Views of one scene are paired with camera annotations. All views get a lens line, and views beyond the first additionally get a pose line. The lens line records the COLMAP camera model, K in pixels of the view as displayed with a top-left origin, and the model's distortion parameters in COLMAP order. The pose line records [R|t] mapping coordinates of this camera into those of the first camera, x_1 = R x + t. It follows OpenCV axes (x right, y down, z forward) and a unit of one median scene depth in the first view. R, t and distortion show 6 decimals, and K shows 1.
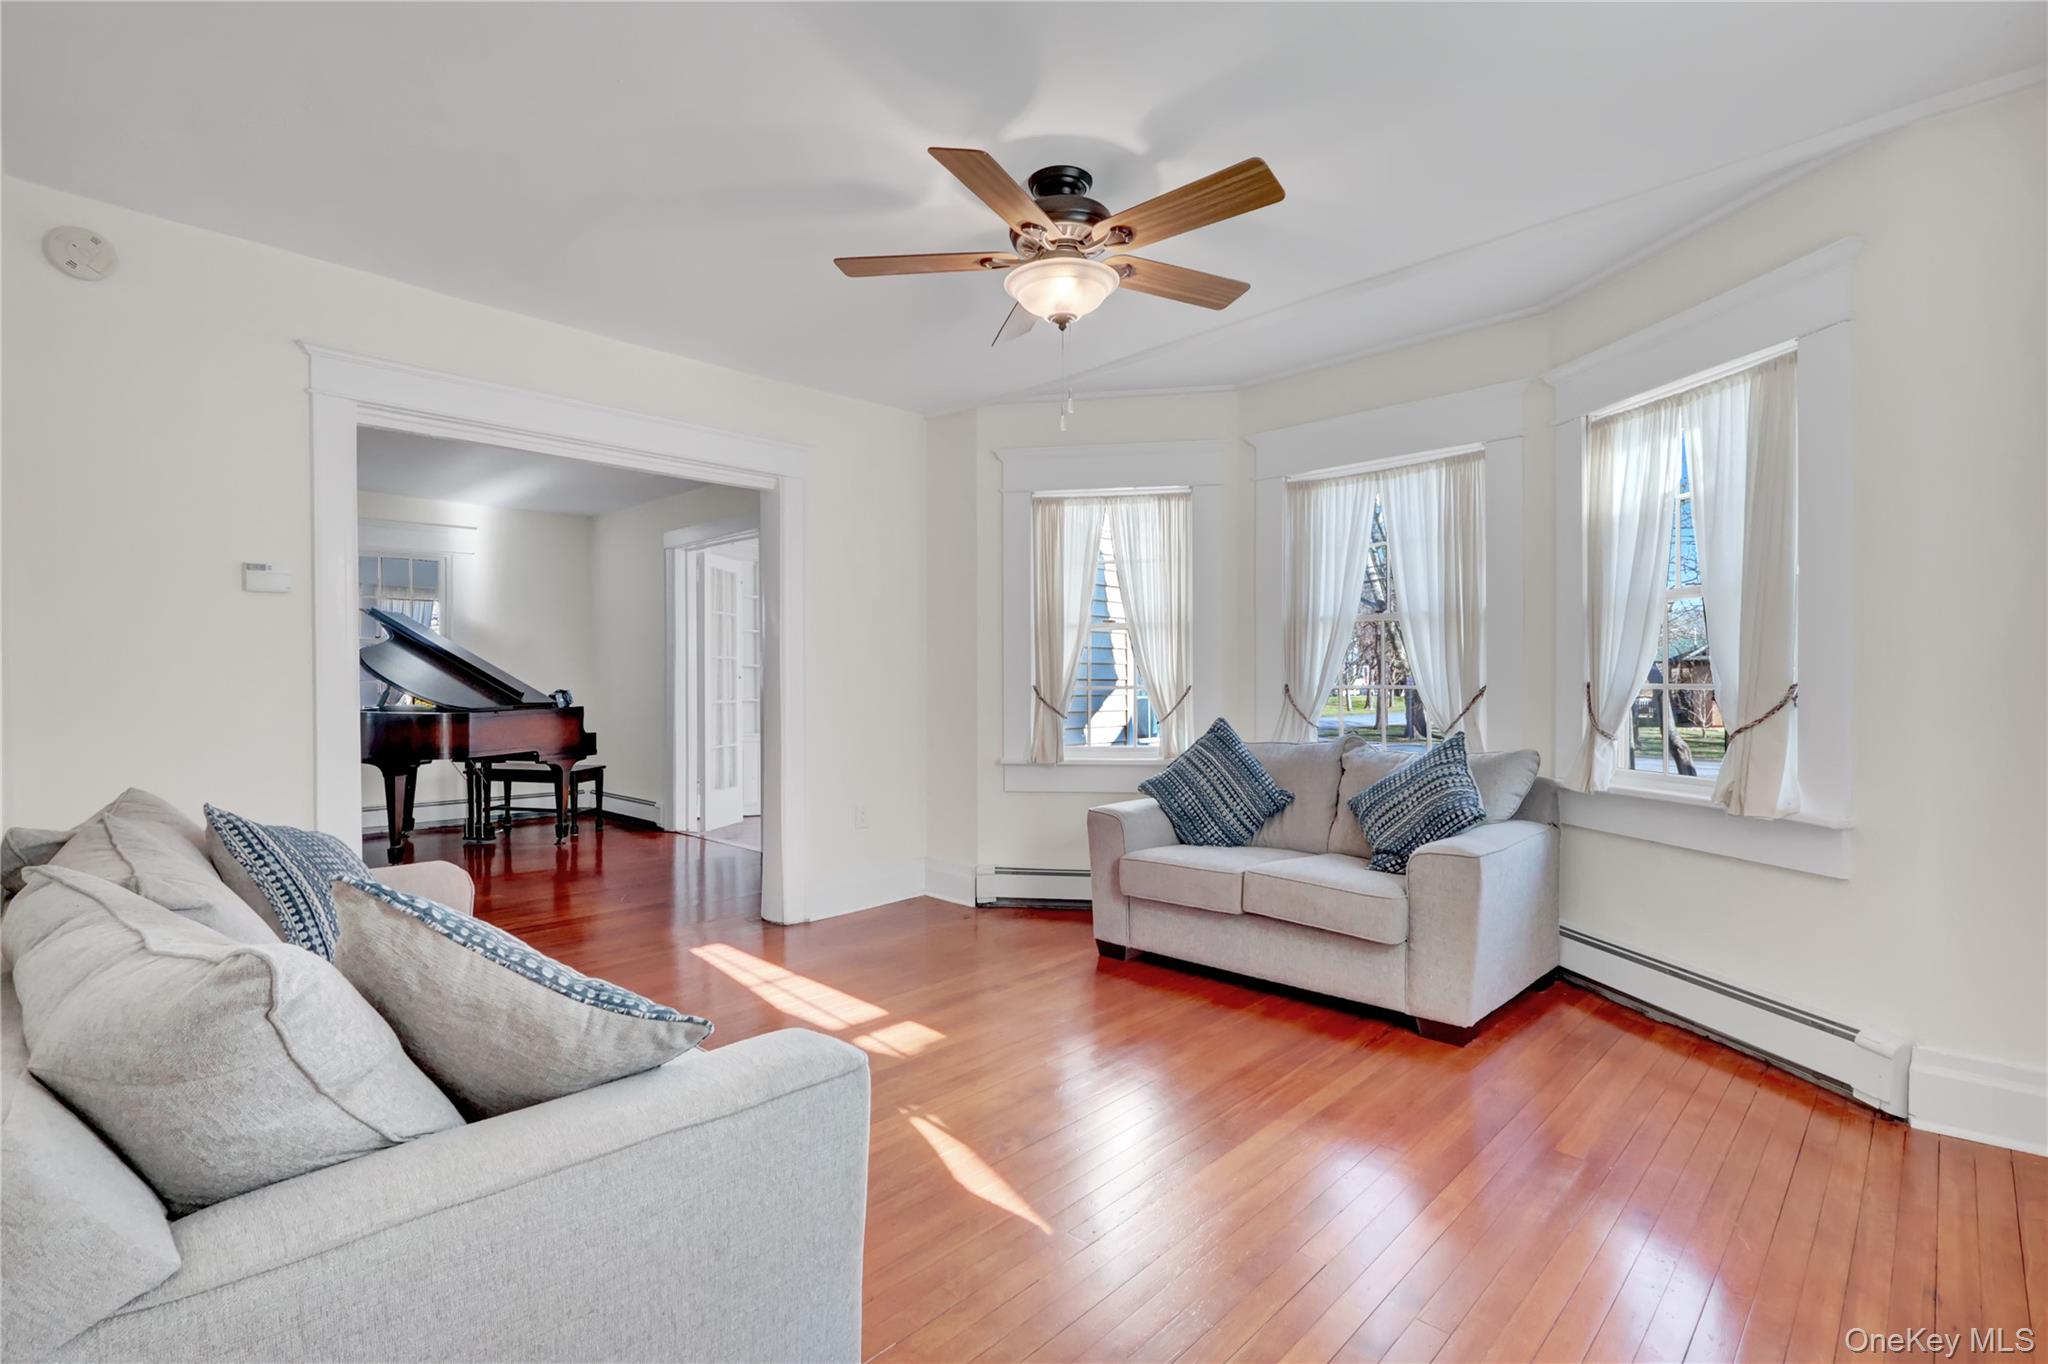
lens RADIAL K [[956.9, 0, 1030.5], [0, 956.9, 680.3], [0, 0, 1]] dist [-0.000415, 0.000981]
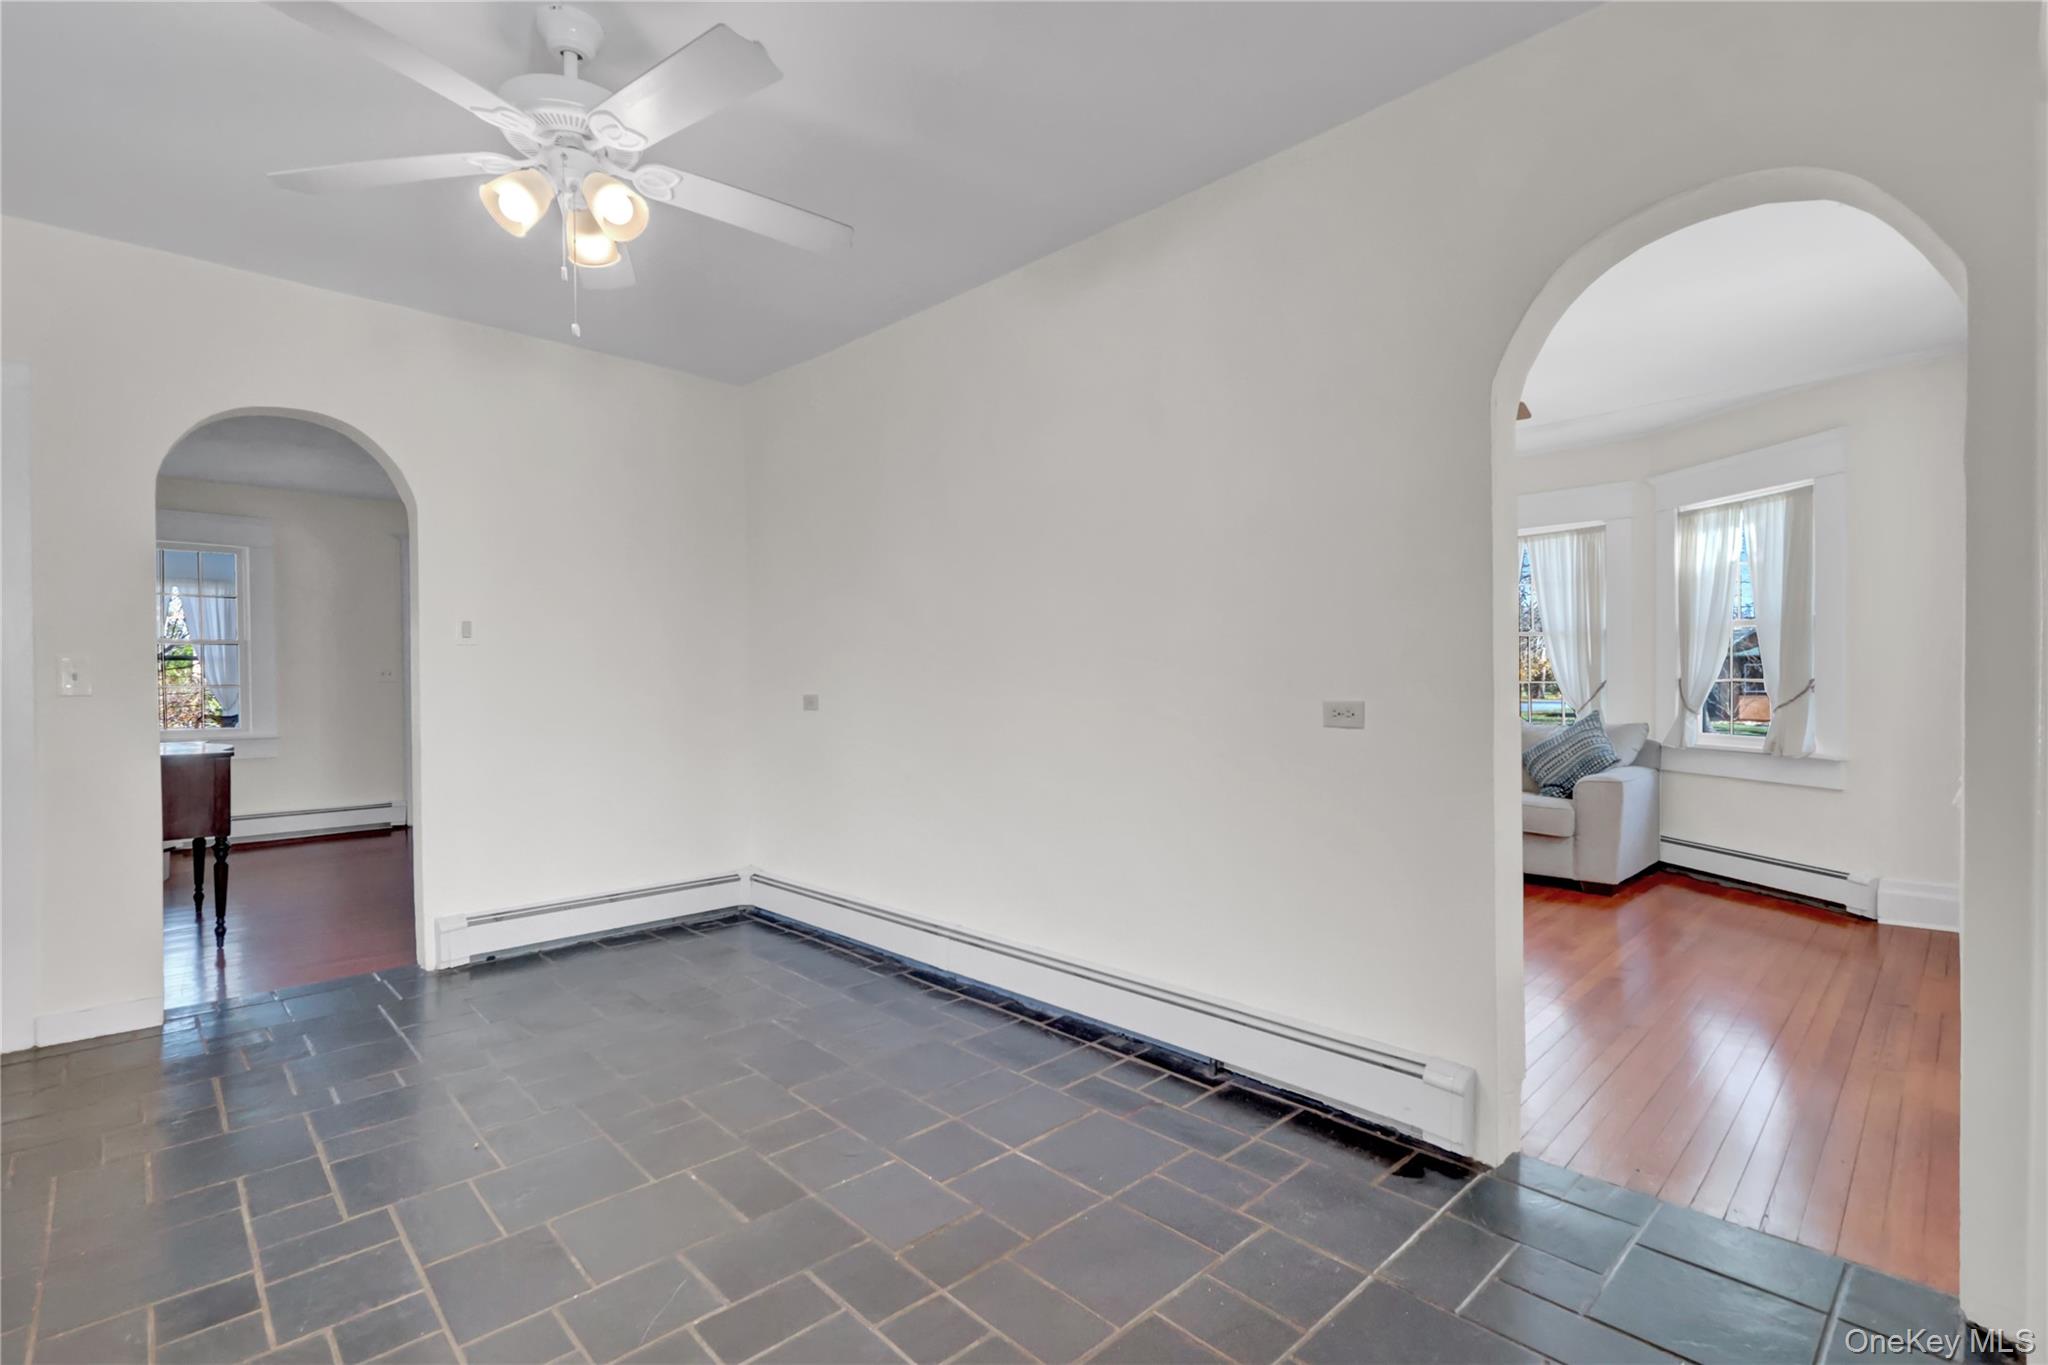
lens RADIAL K [[956.9, 0, 1018.1], [0, 956.9, 678.0], [0, 0, 1]] dist [-0.000415, 0.000981]
pose [[0.999747, -0.002024, -0.022387, -0.488190], [0.002031, 0.999998, 0.000257, -0.001047], [0.022386, -0.000302, 0.999749, -0.621080]]
